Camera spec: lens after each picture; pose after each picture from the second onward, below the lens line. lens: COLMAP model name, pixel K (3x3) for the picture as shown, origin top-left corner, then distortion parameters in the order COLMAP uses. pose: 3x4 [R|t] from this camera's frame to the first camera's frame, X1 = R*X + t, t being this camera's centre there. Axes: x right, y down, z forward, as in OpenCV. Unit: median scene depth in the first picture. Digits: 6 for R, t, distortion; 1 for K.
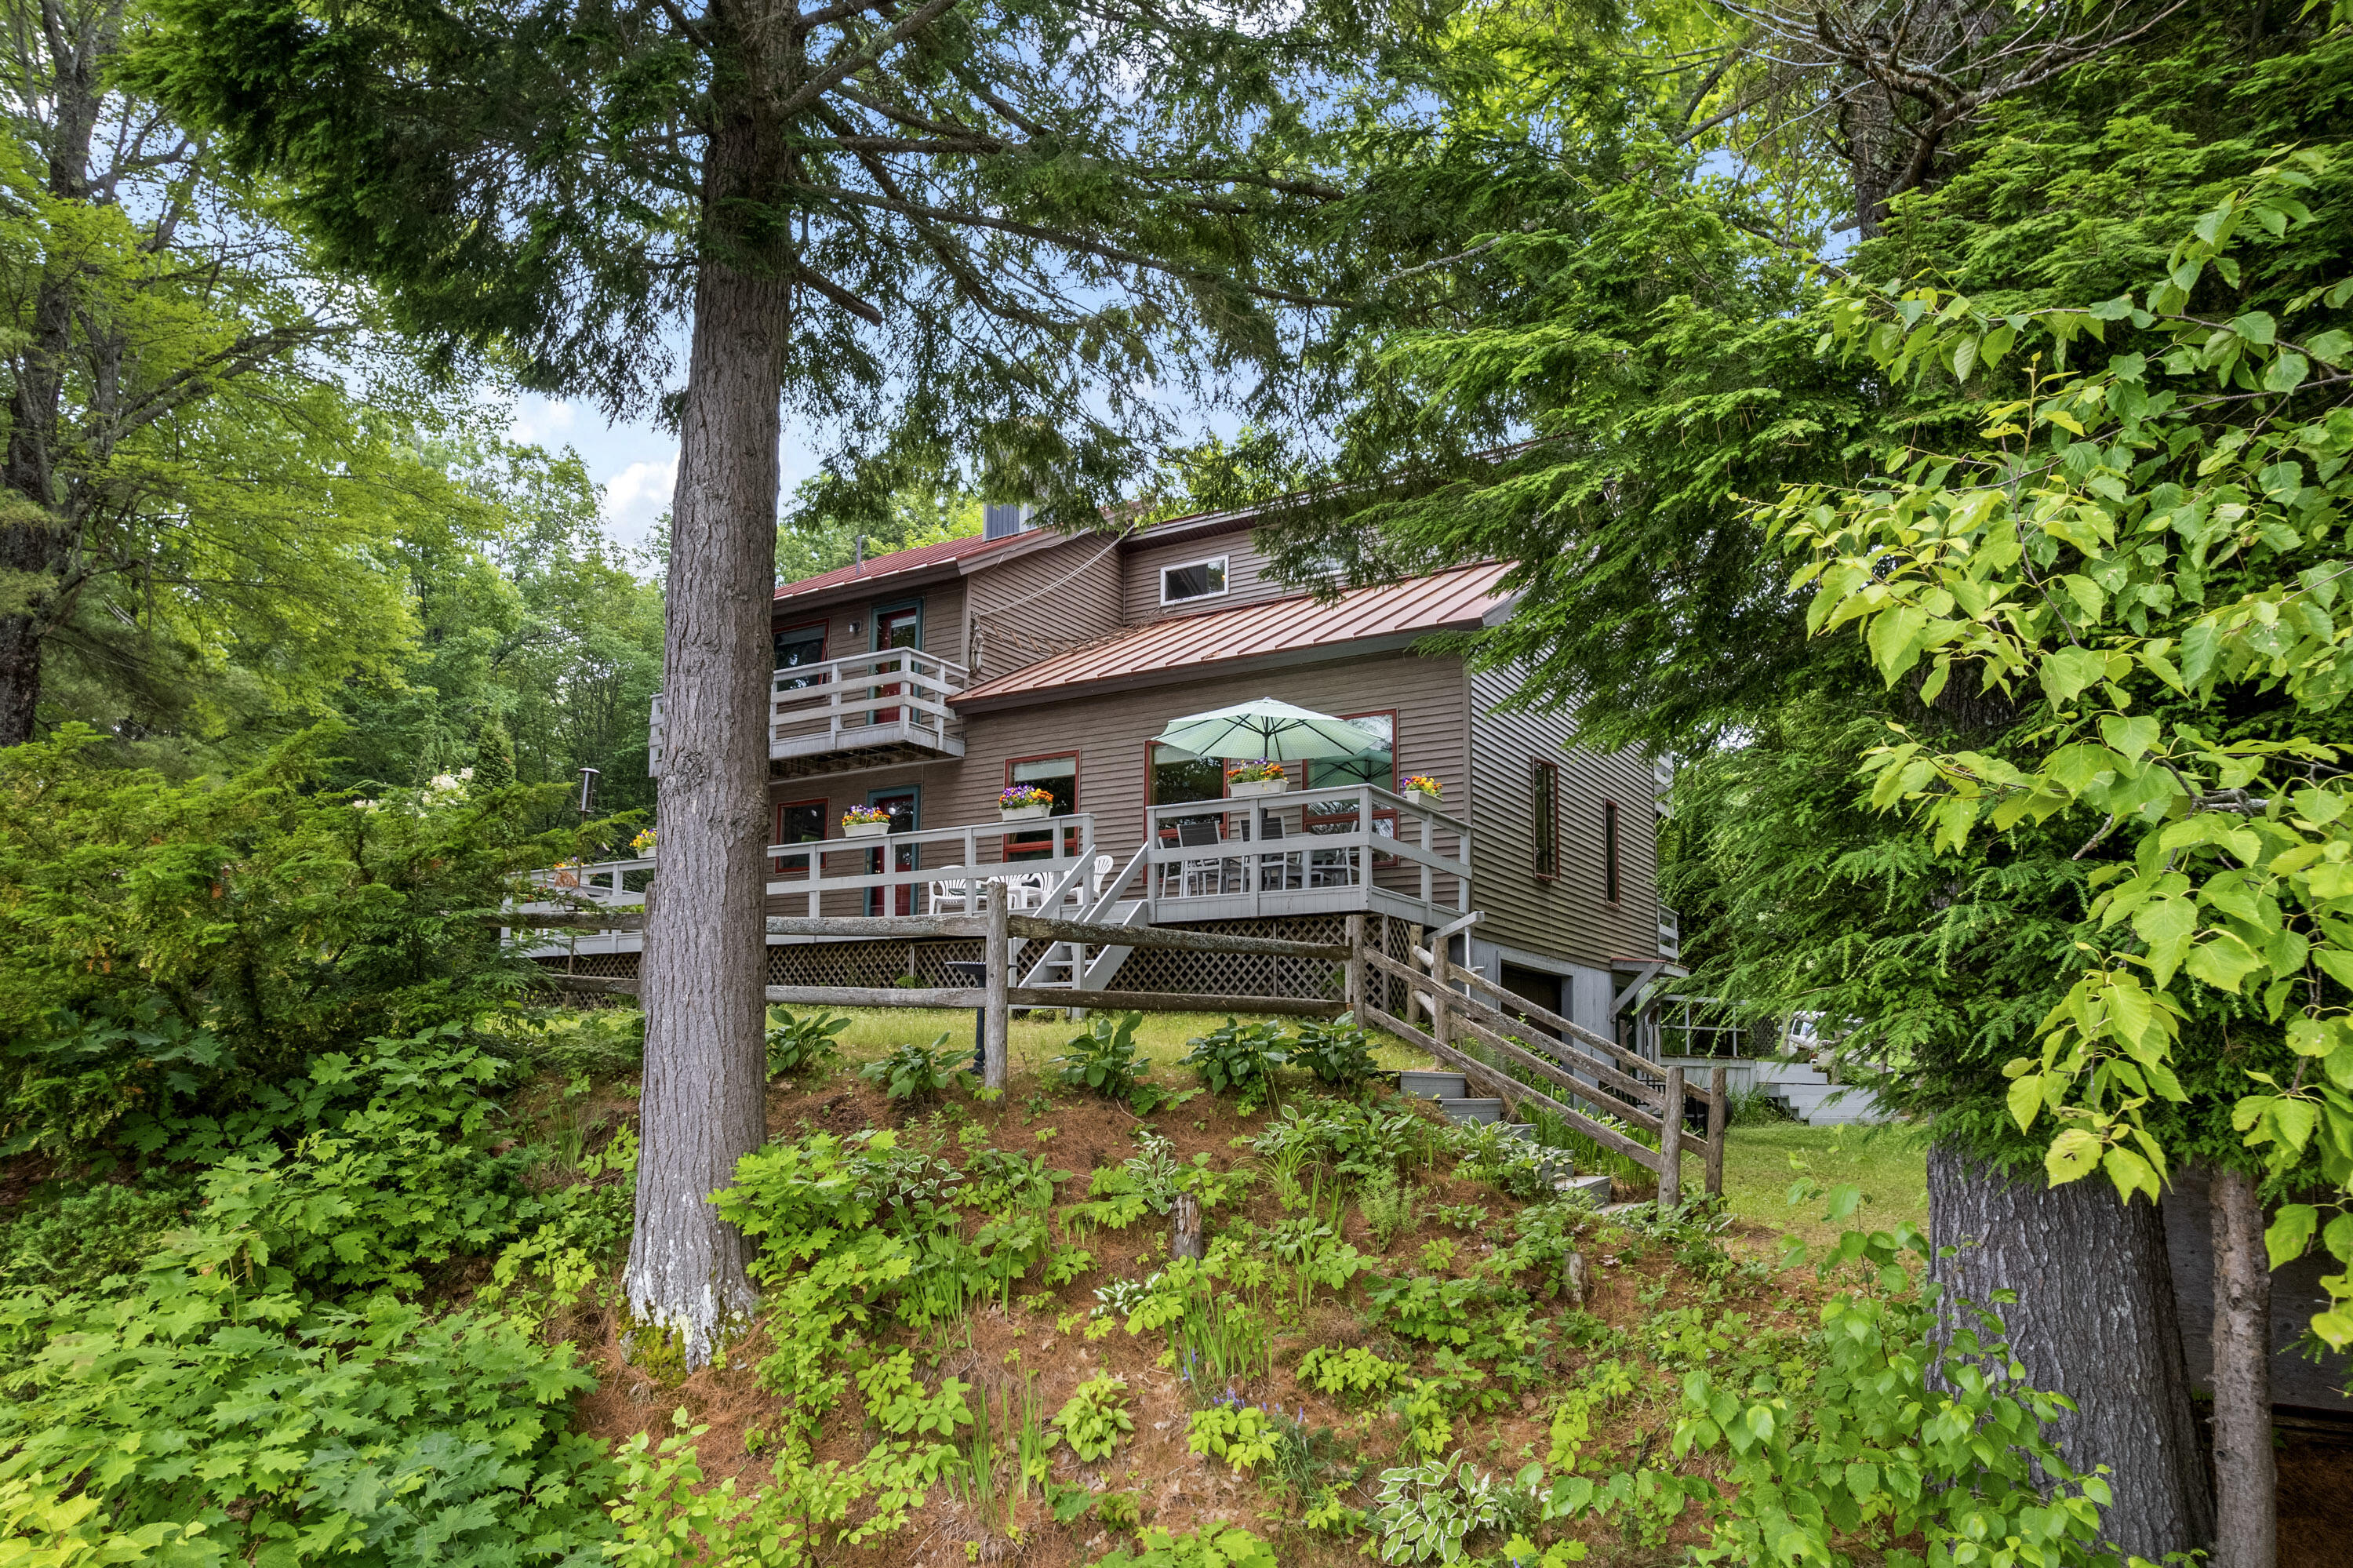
lens RADIAL K [[1508.5, 0, 1171.8], [0, 1508.5, 795.8], [0, 0, 1]] dist [-0.030419, 0.004595]
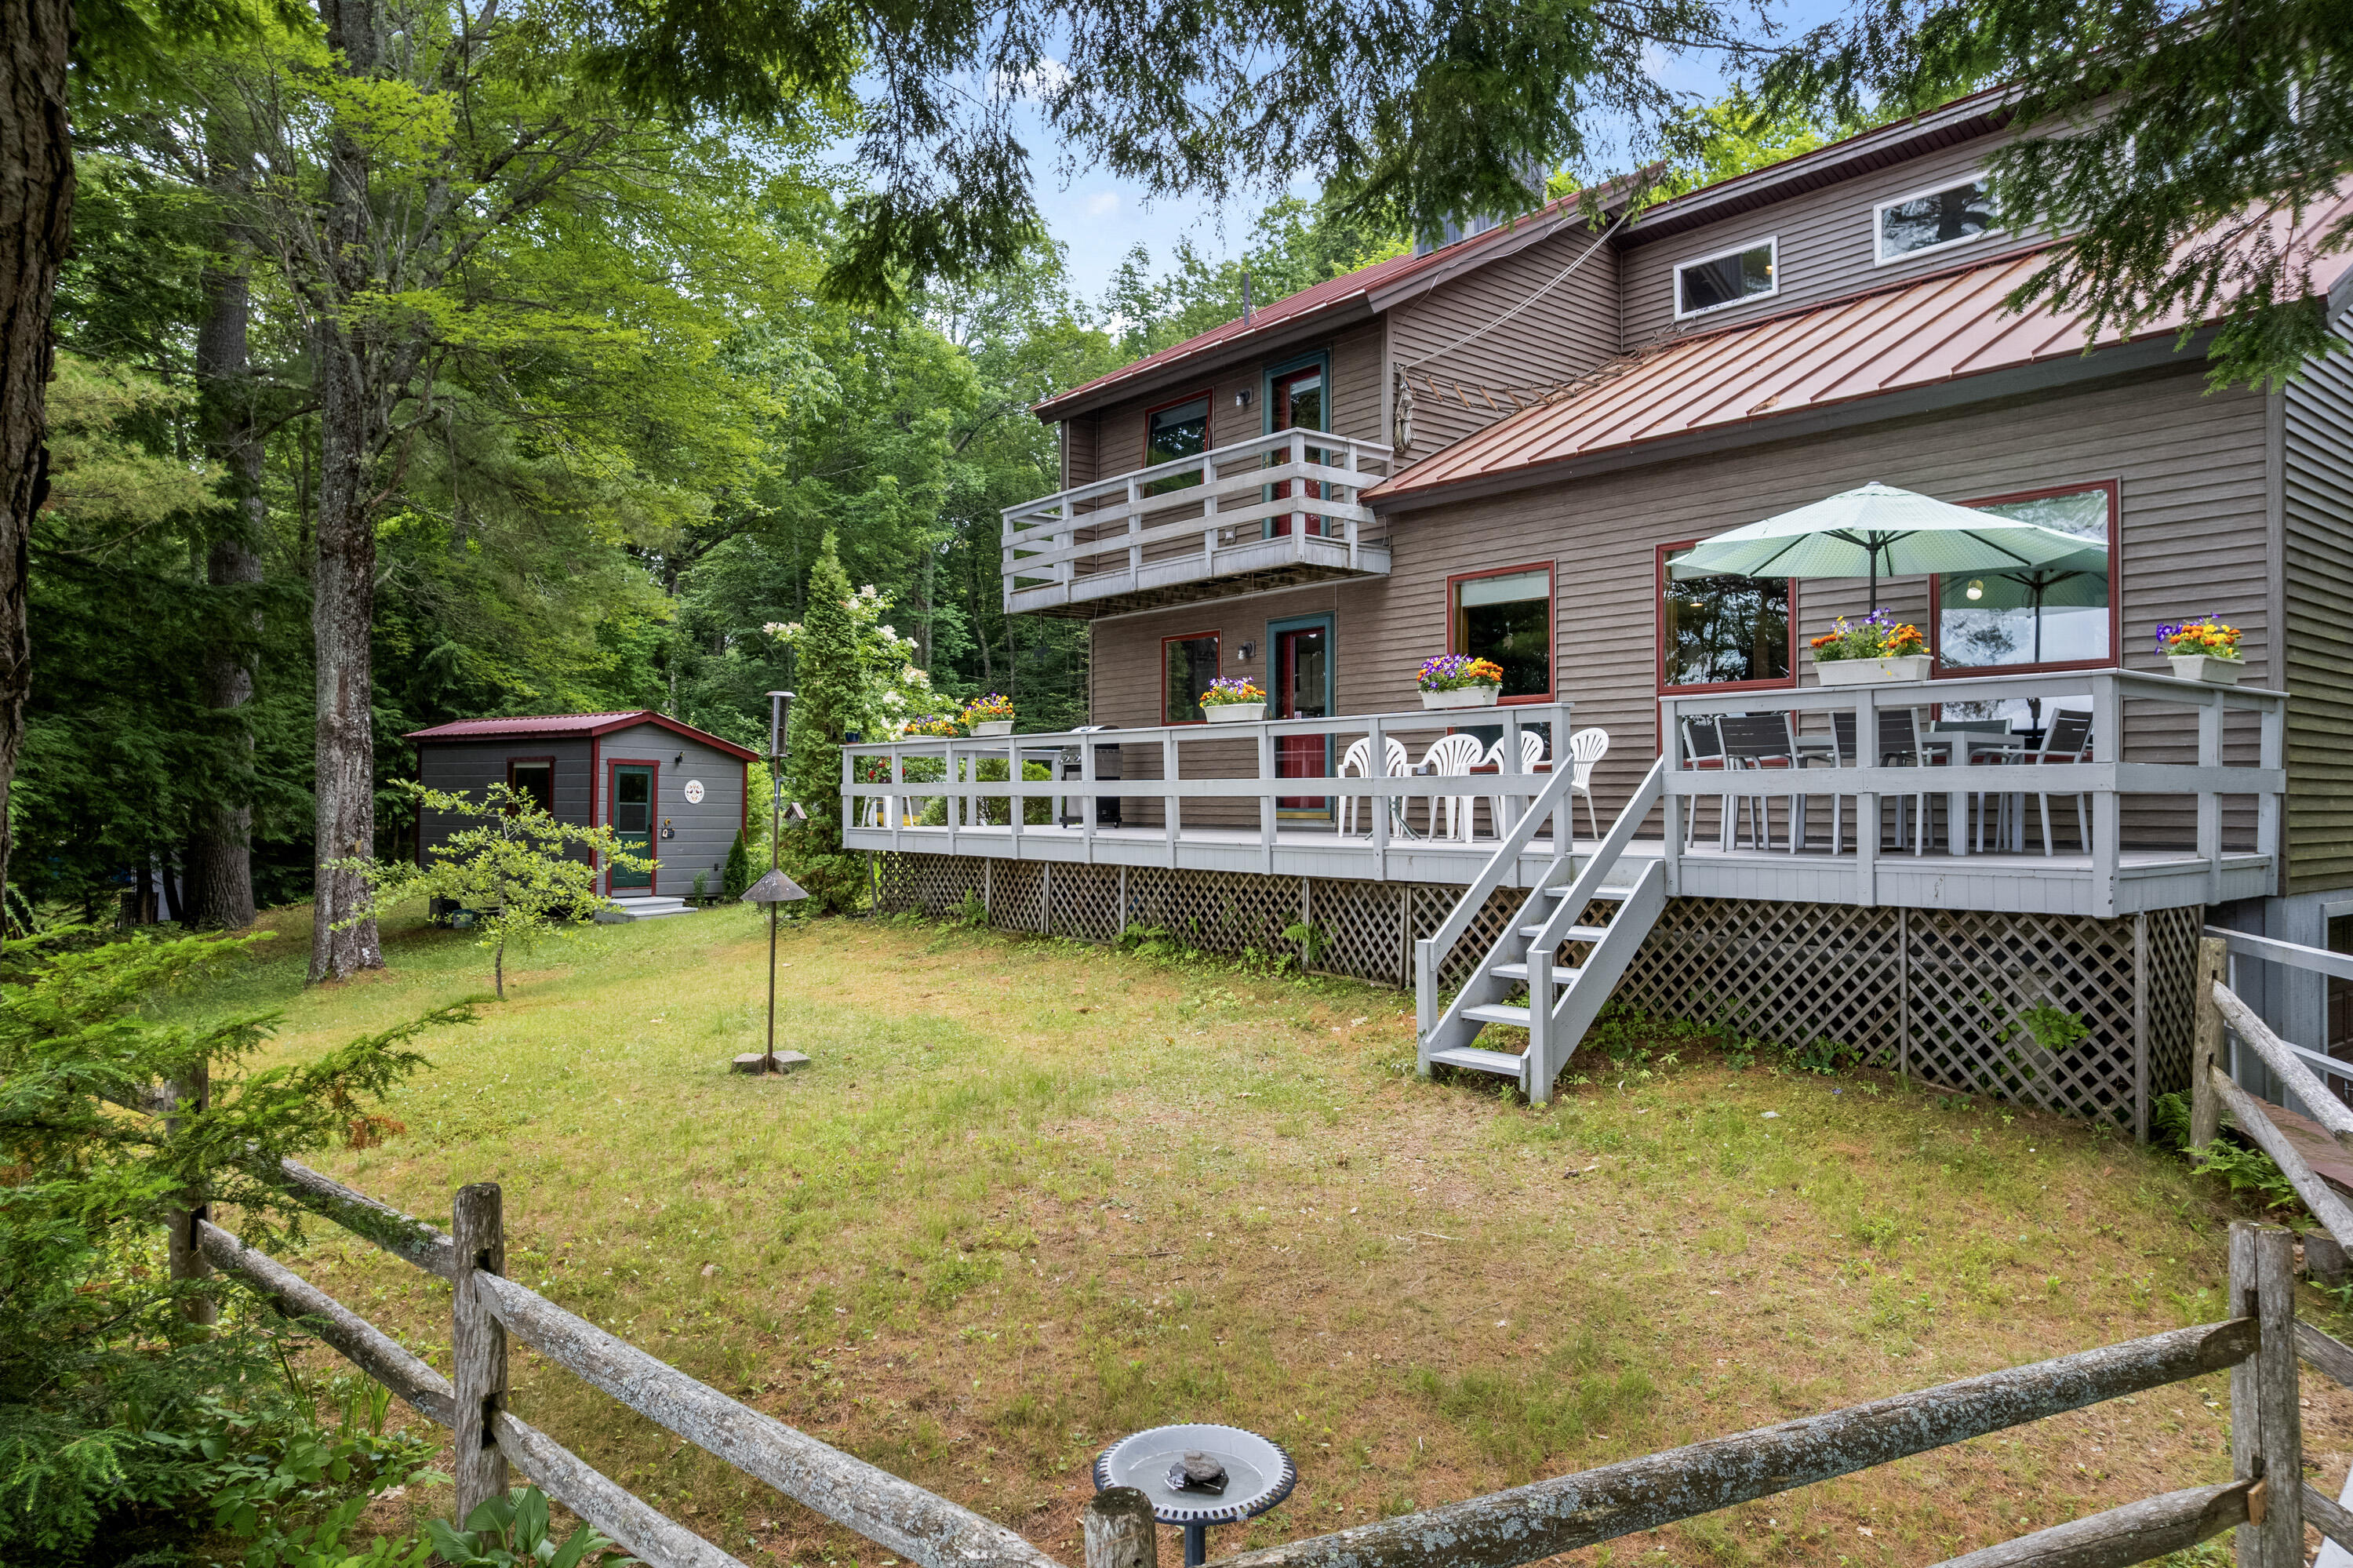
lens RADIAL K [[1508.5, 0, 1157.4], [0, 1508.5, 770.2], [0, 0, 1]] dist [-0.030419, 0.004595]
pose [[0.941795, -0.014357, -0.335882, -0.003434], [0.067999, 0.986572, 0.148496, -0.048712], [0.329240, -0.162692, 0.930125, 0.292946]]
